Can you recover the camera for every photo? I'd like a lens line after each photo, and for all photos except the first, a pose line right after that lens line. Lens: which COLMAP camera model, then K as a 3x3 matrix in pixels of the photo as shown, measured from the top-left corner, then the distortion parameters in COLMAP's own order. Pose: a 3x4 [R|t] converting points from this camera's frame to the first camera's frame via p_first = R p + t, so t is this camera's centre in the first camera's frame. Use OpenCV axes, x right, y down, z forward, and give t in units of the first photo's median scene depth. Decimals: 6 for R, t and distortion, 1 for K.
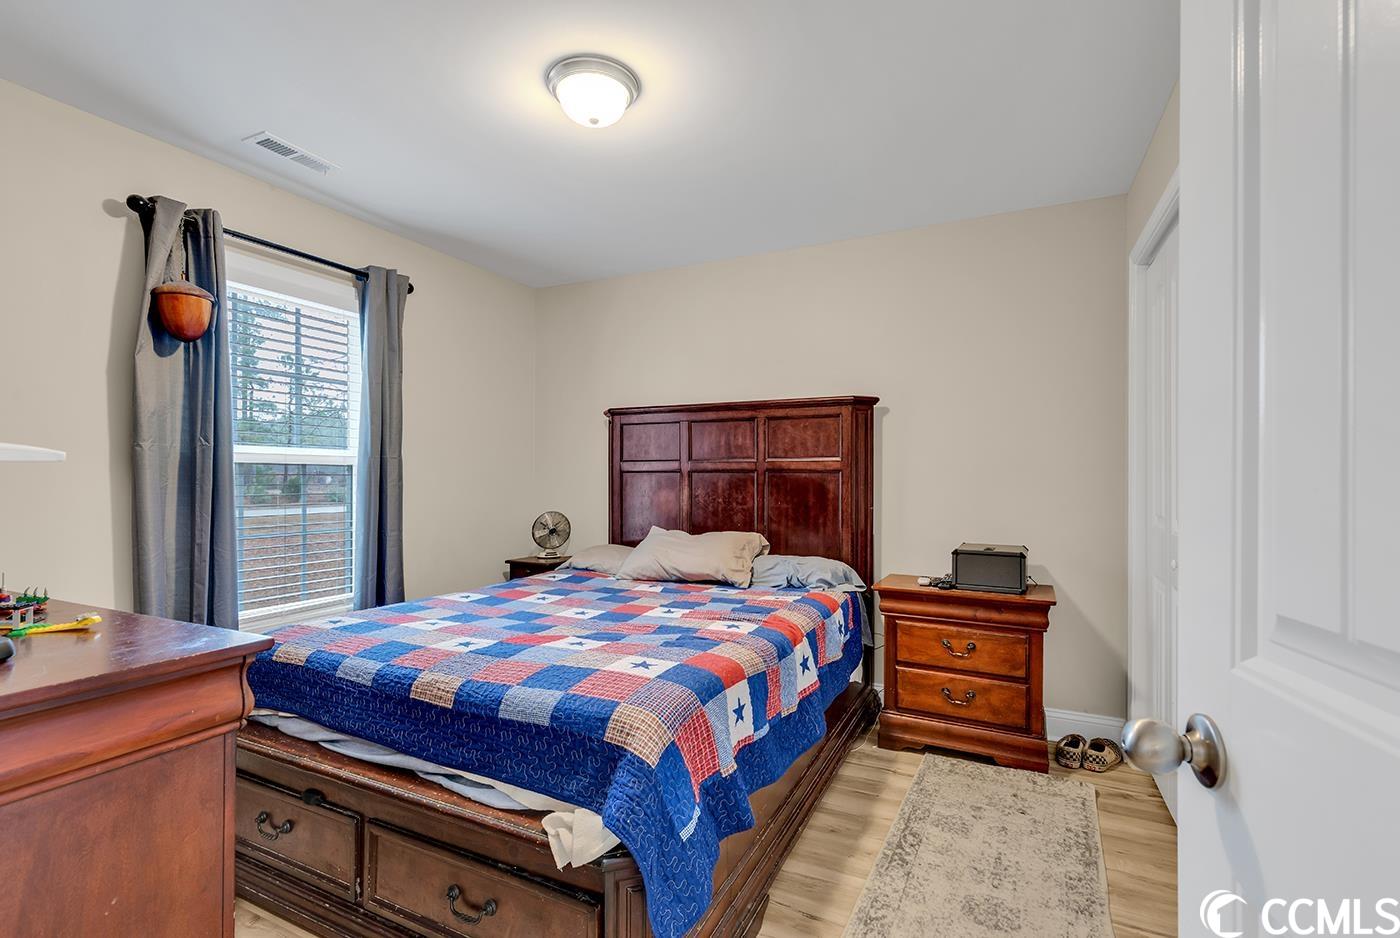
lens RADIAL K [[623.0, 0, 689.9], [0, 623.0, 475.8], [0, 0, 1]] dist [0.004329, -0.001076]
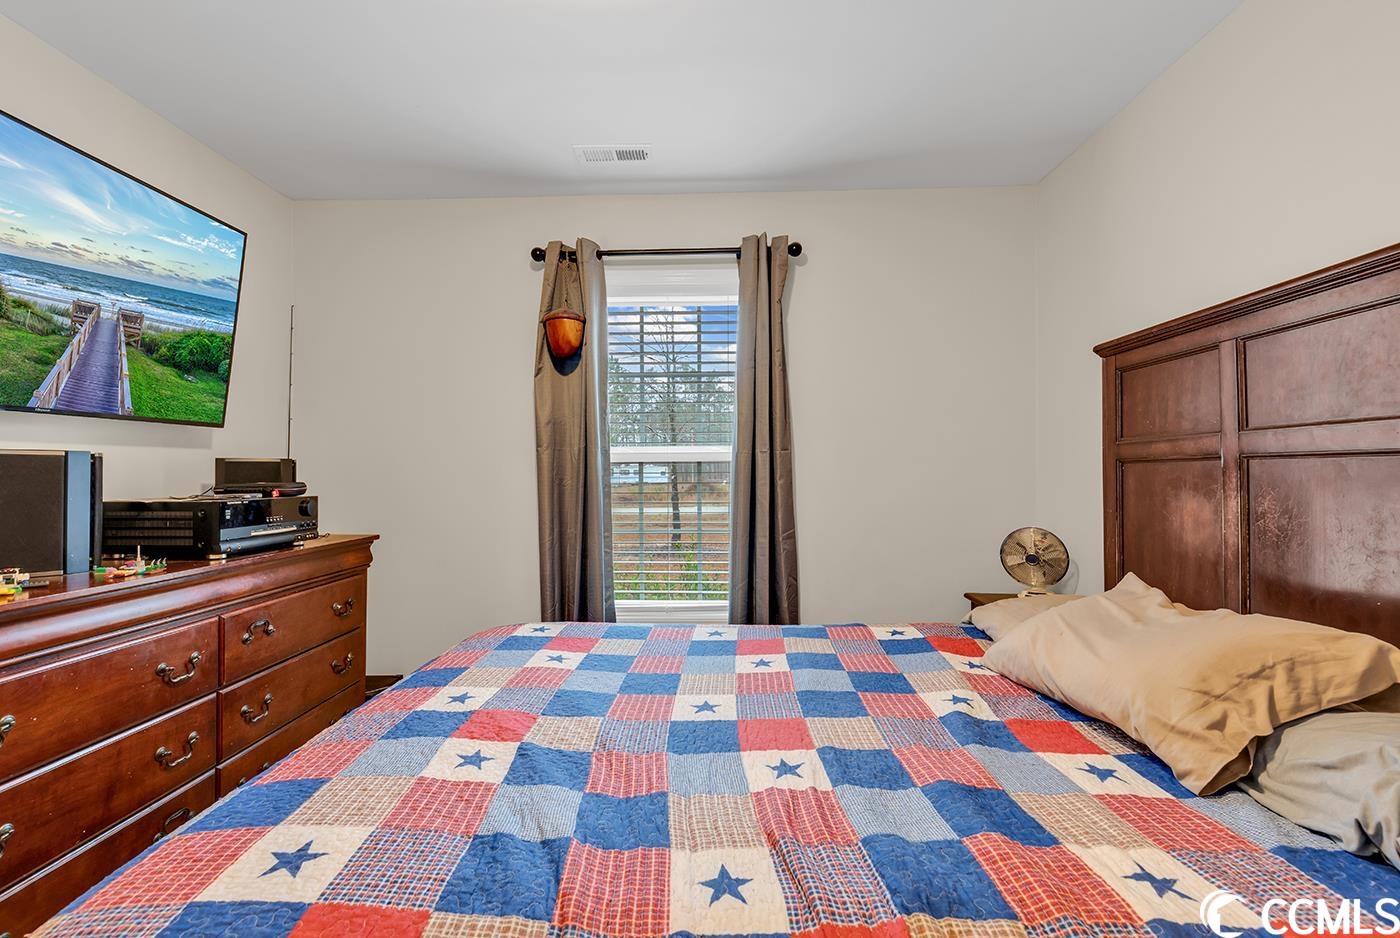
lens RADIAL K [[623.0, 0, 689.9], [0, 623.0, 475.8], [0, 0, 1]] dist [0.004329, -0.001076]
pose [[0.419531, -0.004260, -0.907731, 0.287156], [0.013099, 0.999913, 0.001361, 0.001200], [0.907646, -0.012461, 0.419551, 0.605902]]
